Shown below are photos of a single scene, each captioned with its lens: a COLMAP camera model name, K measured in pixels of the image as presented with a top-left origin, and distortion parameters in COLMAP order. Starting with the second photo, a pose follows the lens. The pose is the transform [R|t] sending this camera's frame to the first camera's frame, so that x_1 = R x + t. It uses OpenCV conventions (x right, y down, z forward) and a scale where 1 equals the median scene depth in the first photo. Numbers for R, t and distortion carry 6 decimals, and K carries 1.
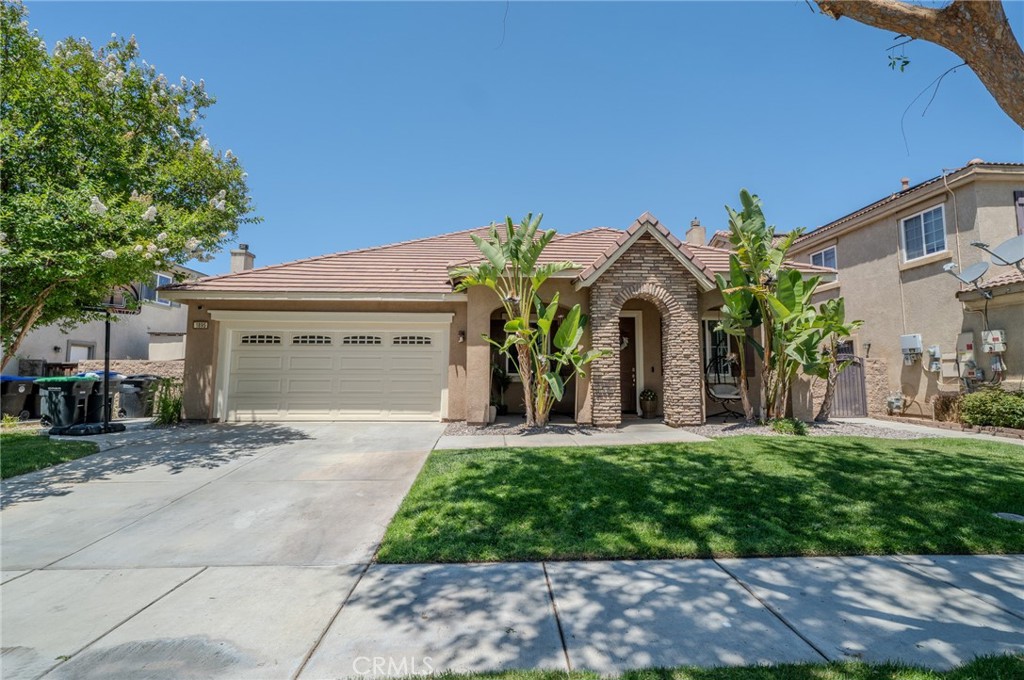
lens RADIAL K [[490.6, 0, 494.9], [0, 490.6, 344.1], [0, 0, 1]] dist [0.003000, -0.000404]
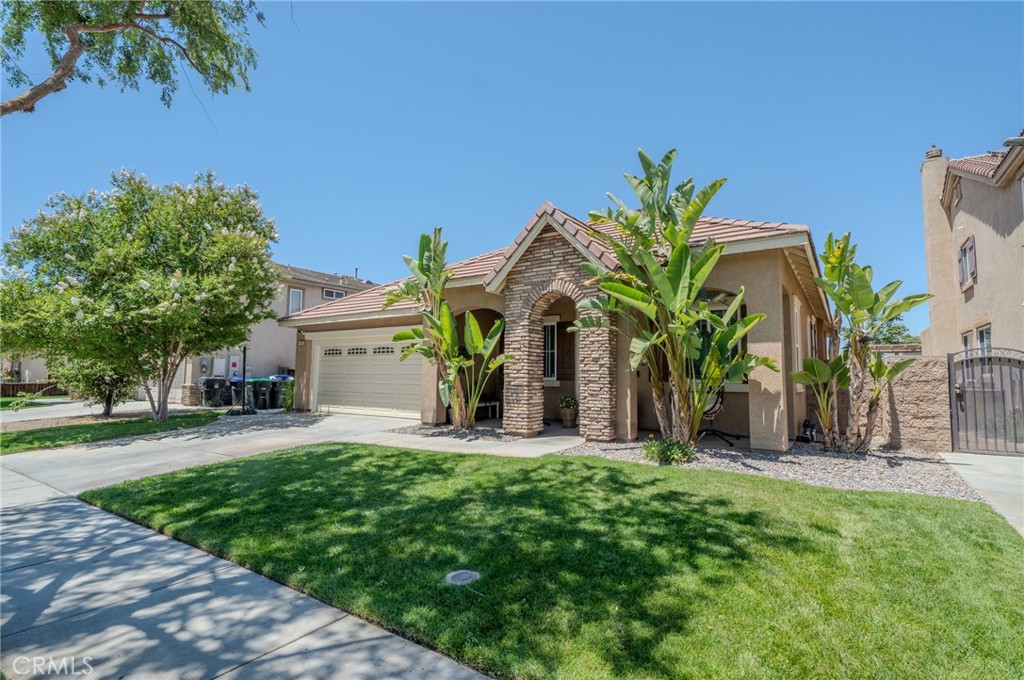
lens RADIAL K [[490.6, 0, 494.9], [0, 490.6, 344.1], [0, 0, 1]] dist [0.003000, -0.000404]
pose [[0.800711, -0.036368, -0.597946, 0.771653], [0.036827, 0.999256, -0.011461, 0.000748], [0.597918, -0.012844, 0.801454, 0.212439]]
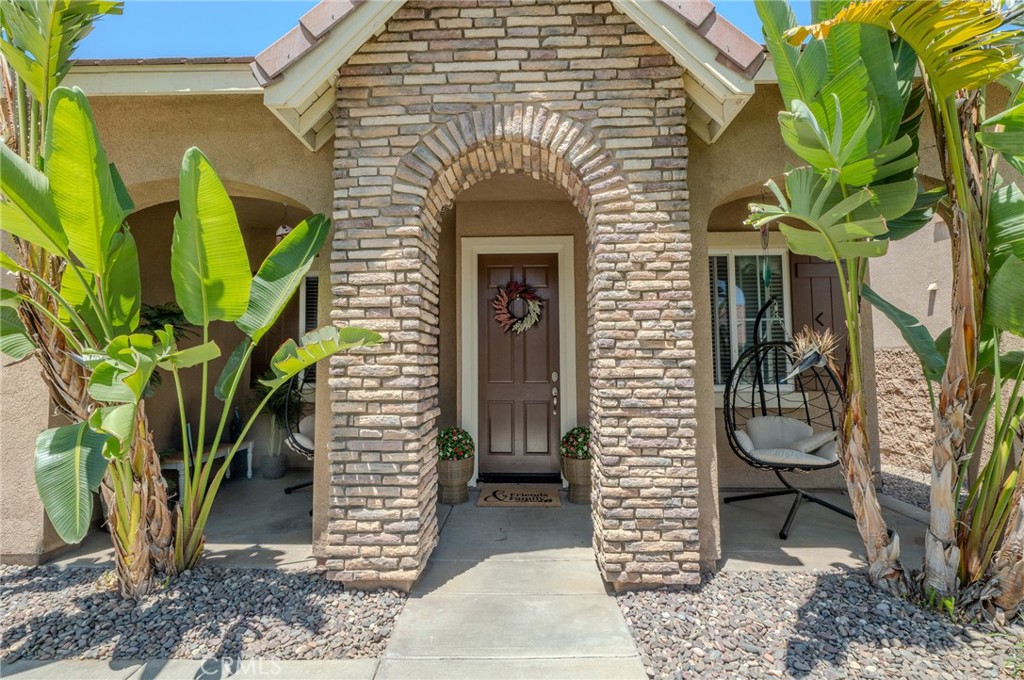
lens RADIAL K [[483.2, 0, 505.6], [0, 483.2, 339.2], [0, 0, 1]] dist [0.002191, 0.000986]
pose [[0.998260, -0.014294, -0.057198, 0.325399], [0.015427, 0.999692, 0.019416, 0.014231], [0.056903, -0.020264, 0.998174, 0.717691]]
